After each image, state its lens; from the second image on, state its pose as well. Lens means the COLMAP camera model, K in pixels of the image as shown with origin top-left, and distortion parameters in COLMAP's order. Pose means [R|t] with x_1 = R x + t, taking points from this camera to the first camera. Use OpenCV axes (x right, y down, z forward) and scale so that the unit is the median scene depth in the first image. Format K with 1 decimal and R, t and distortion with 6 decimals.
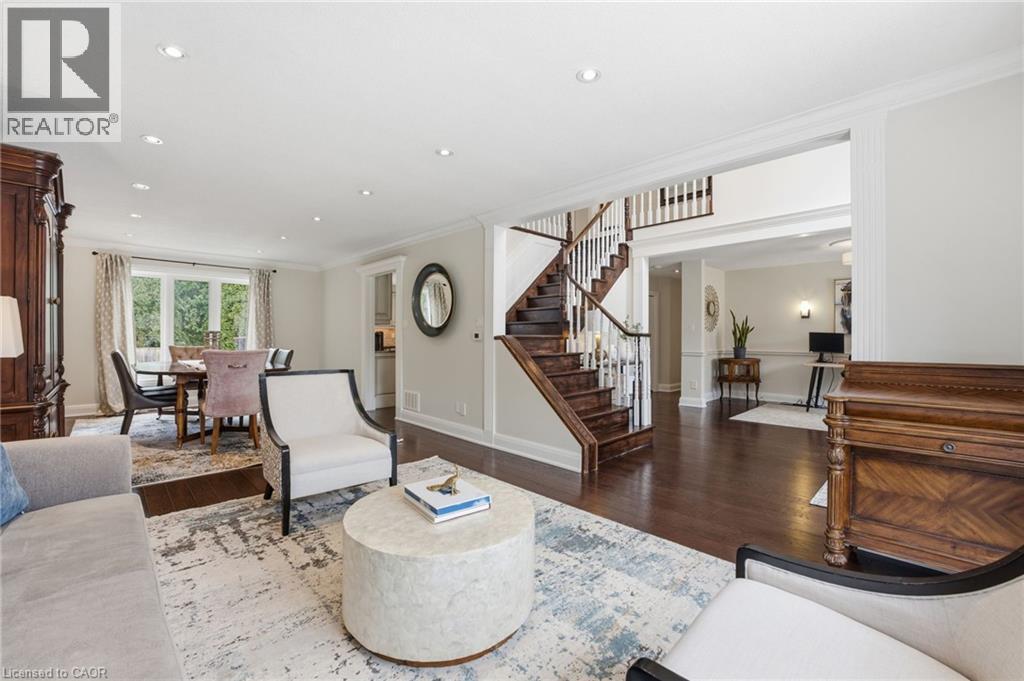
lens RADIAL K [[428.1, 0, 510.6], [0, 428.1, 336.6], [0, 0, 1]] dist [-0.012420, -0.000072]
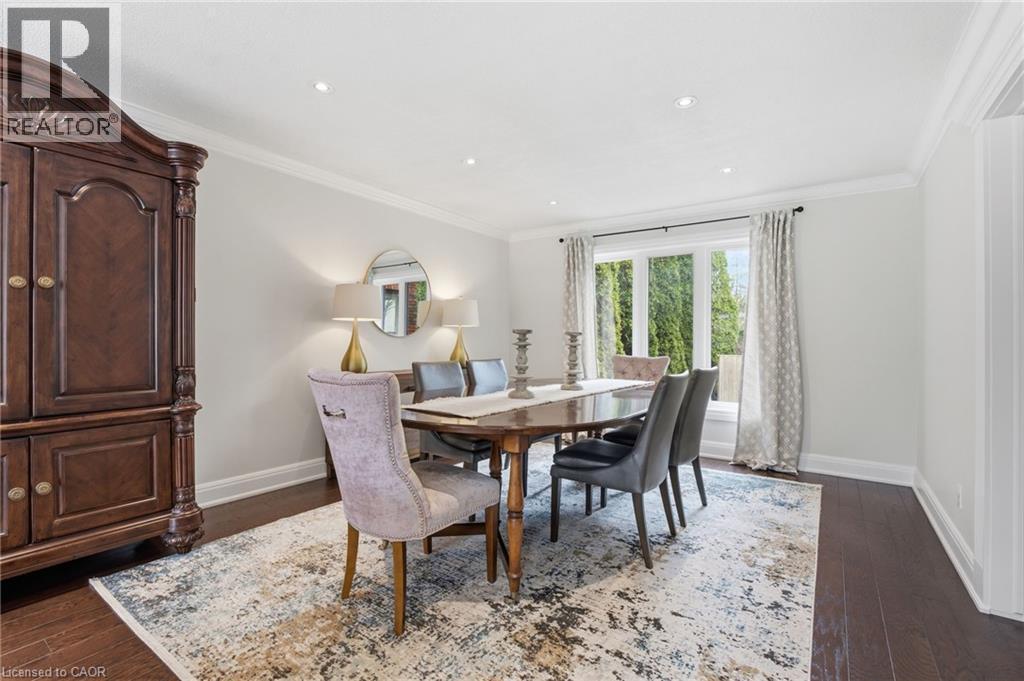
lens RADIAL K [[468.6, 0, 511.6], [0, 468.6, 340.5], [0, 0, 1]] dist [-0.001524, -0.000085]
pose [[0.192721, -0.003512, -0.981247, -0.305852], [-0.009502, 0.999940, -0.005446, -0.003784], [0.981208, 0.010373, 0.192676, 1.706751]]
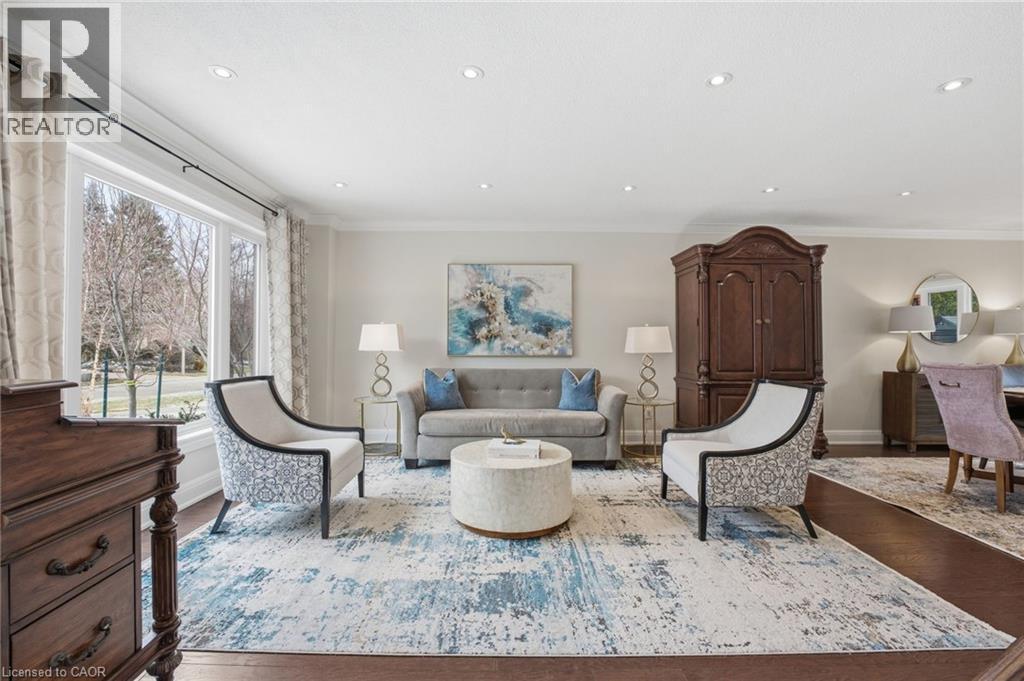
lens RADIAL K [[428.1, 0, 505.5], [0, 428.1, 341.7], [0, 0, 1]] dist [-0.012420, -0.000072]
pose [[-0.689178, -0.018252, -0.724362, 0.714498], [-0.016186, 0.999821, -0.009794, 0.014282], [0.724412, 0.004975, -0.689350, 1.489659]]
